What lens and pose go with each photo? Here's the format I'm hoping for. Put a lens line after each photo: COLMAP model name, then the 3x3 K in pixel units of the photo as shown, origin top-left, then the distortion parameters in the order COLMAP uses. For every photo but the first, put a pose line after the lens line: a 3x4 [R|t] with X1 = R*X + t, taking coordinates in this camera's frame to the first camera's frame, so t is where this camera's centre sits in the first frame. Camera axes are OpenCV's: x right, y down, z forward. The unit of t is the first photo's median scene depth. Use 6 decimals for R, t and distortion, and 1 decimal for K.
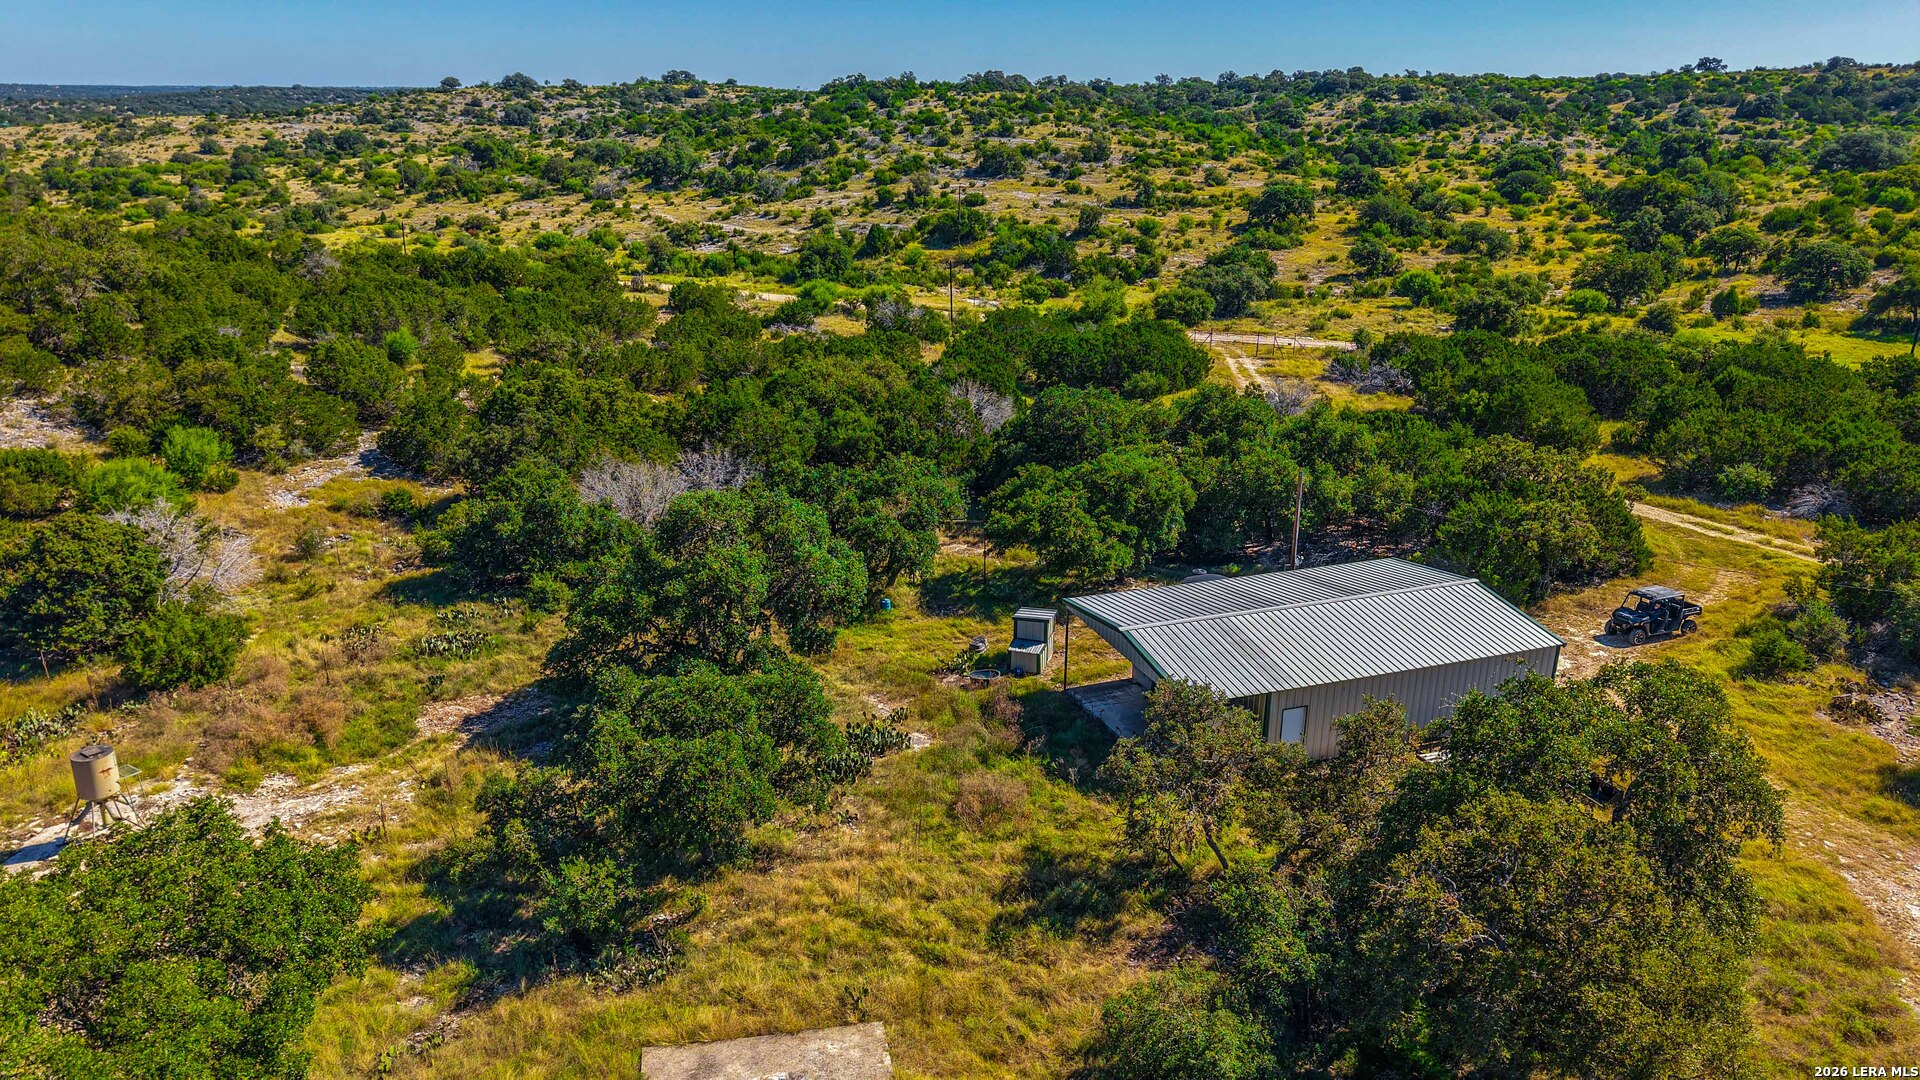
lens RADIAL K [[1283.8, 0, 960.0], [0, 1283.8, 540.0], [0, 0, 1]] dist [0.029155, -0.030255]
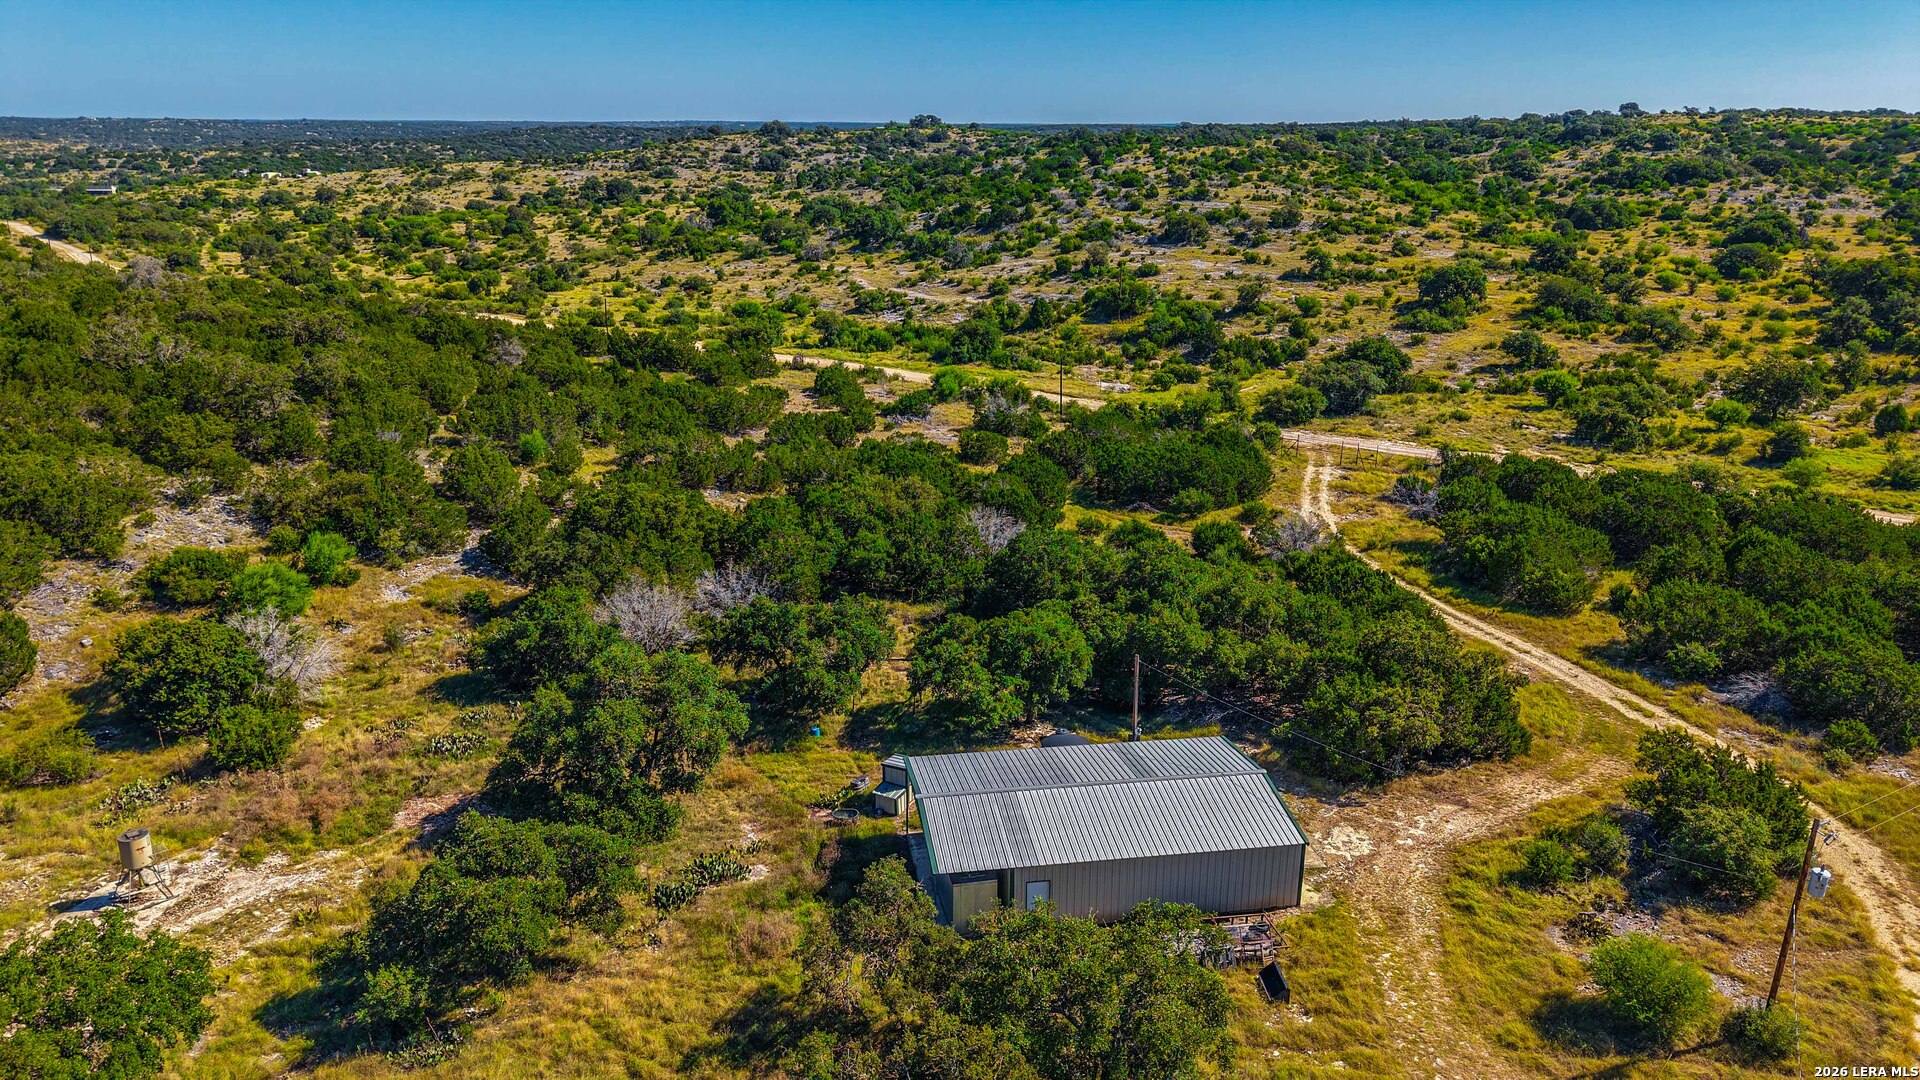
lens RADIAL K [[1283.8, 0, 960.0], [0, 1283.8, 540.0], [0, 0, 1]] dist [0.029155, -0.030255]
pose [[0.981512, 0.052463, -0.184071, 0.085172], [-0.056084, 0.998320, -0.014518, -0.035268], [0.183000, 0.024573, 0.982806, -0.039610]]
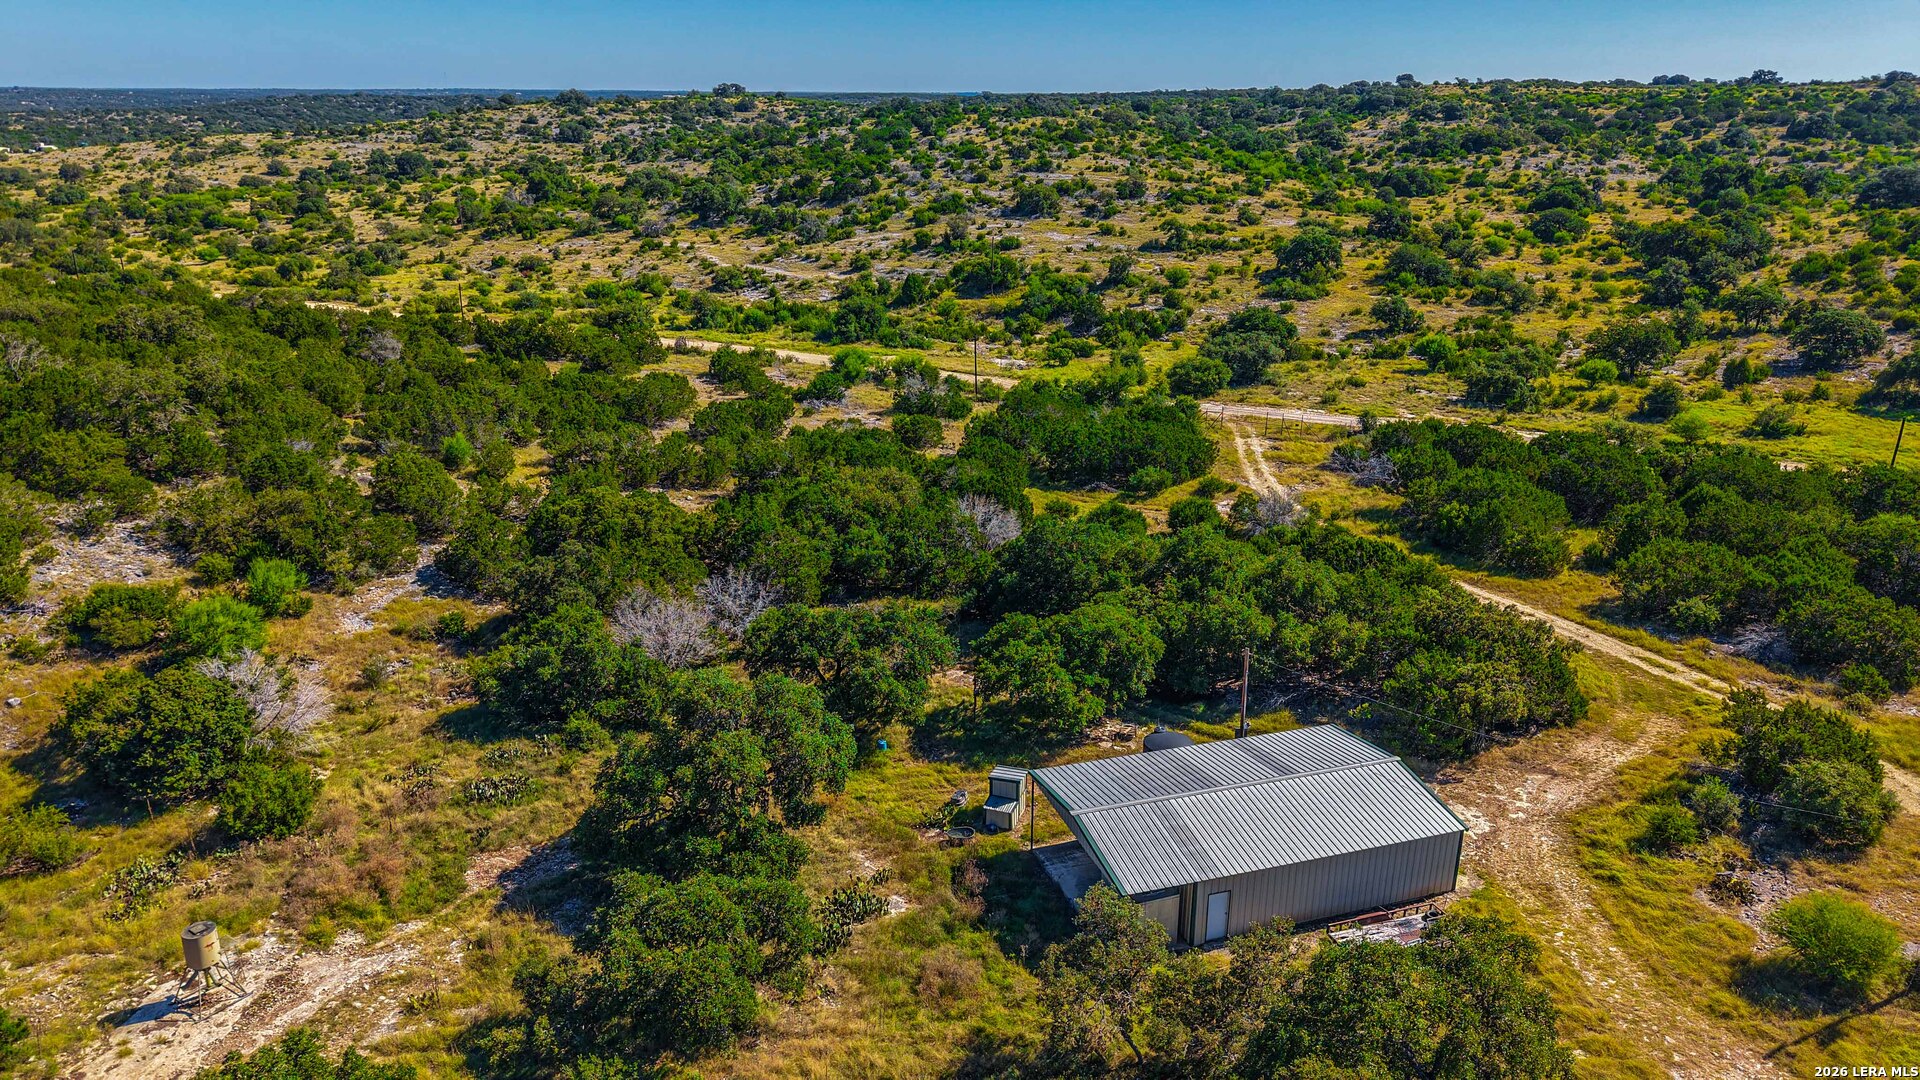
lens RADIAL K [[1283.8, 0, 960.0], [0, 1283.8, 540.0], [0, 0, 1]] dist [0.029155, -0.030255]
pose [[0.999287, 0.006389, -0.037223, 0.015283], [-0.006297, 0.999977, 0.002590, -0.040399], [0.037239, -0.002354, 0.999304, -0.033920]]
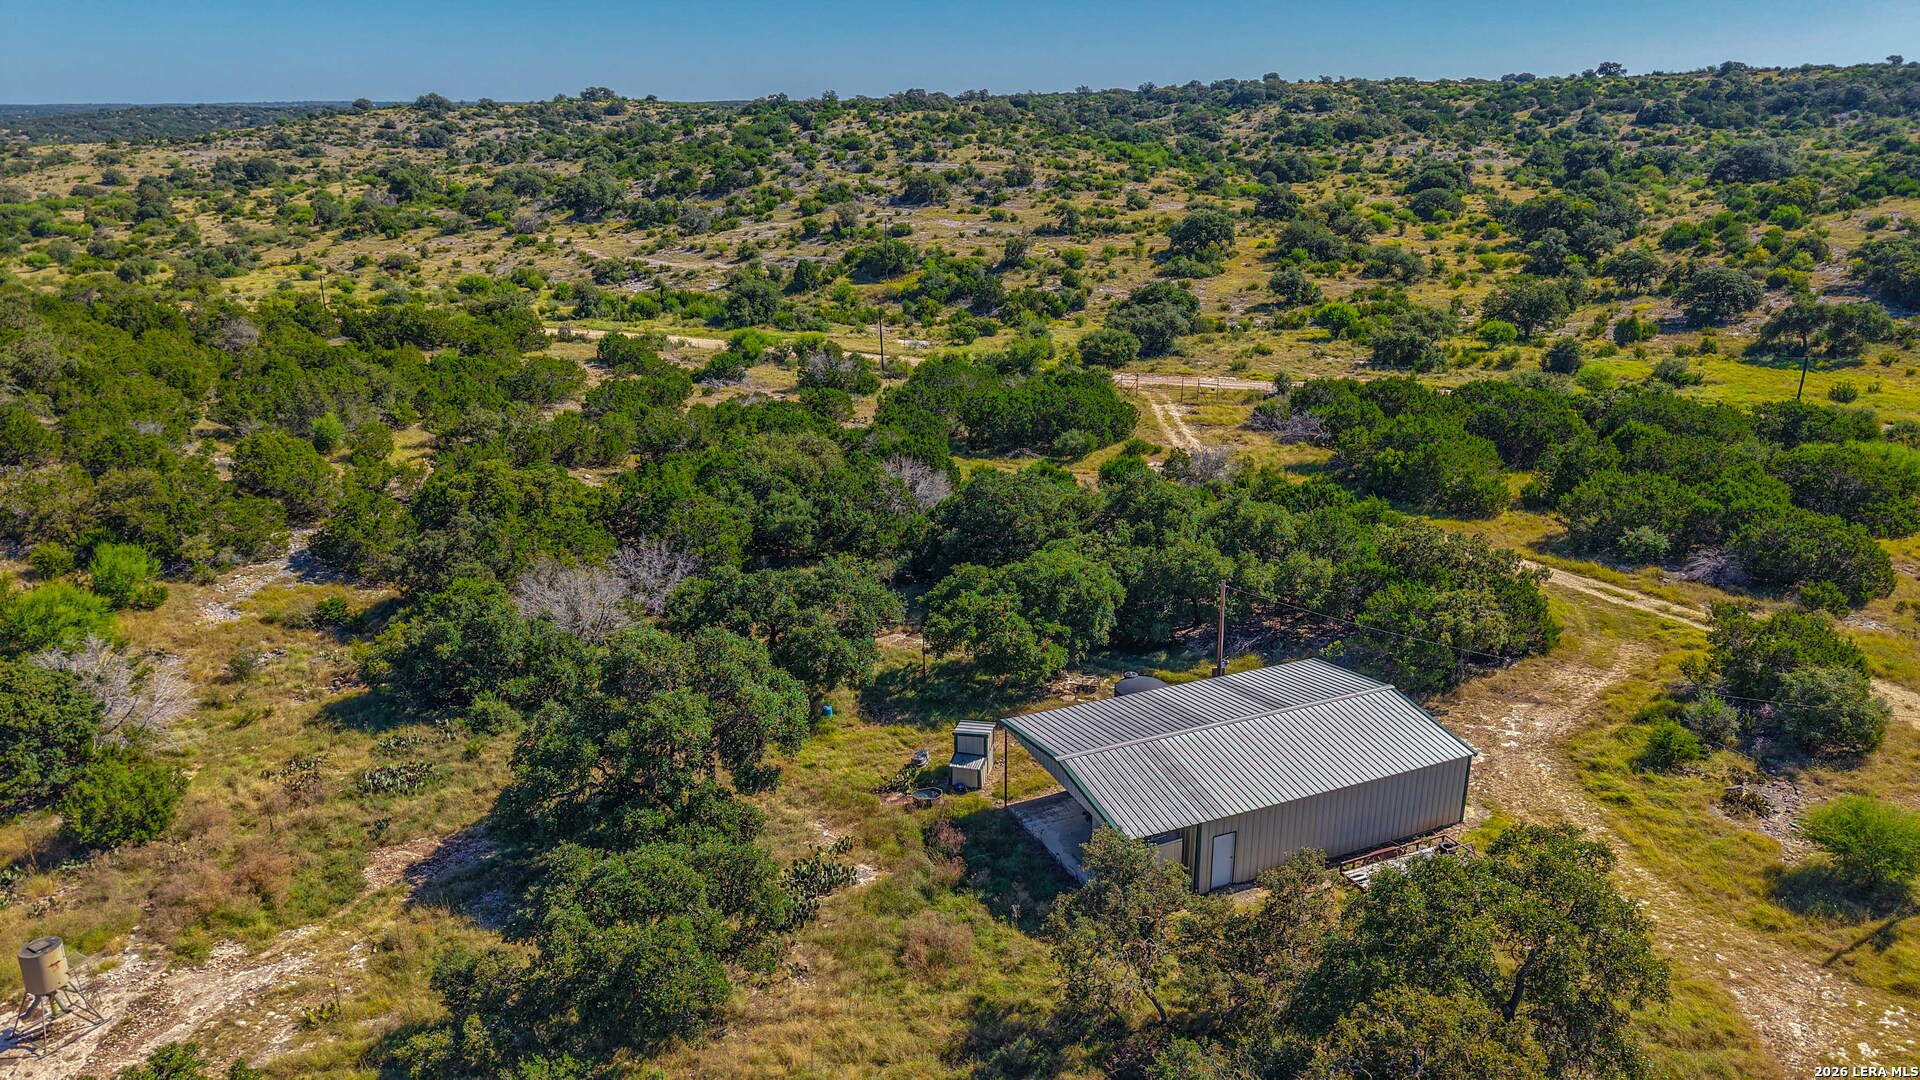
lens RADIAL K [[1283.8, 0, 960.0], [0, 1283.8, 540.0], [0, 0, 1]] dist [0.029155, -0.030255]
pose [[0.998266, -0.032866, 0.048840, 0.000597], [0.033004, 0.999453, -0.002020, -0.024718], [-0.048747, 0.003629, 0.998805, -0.007594]]
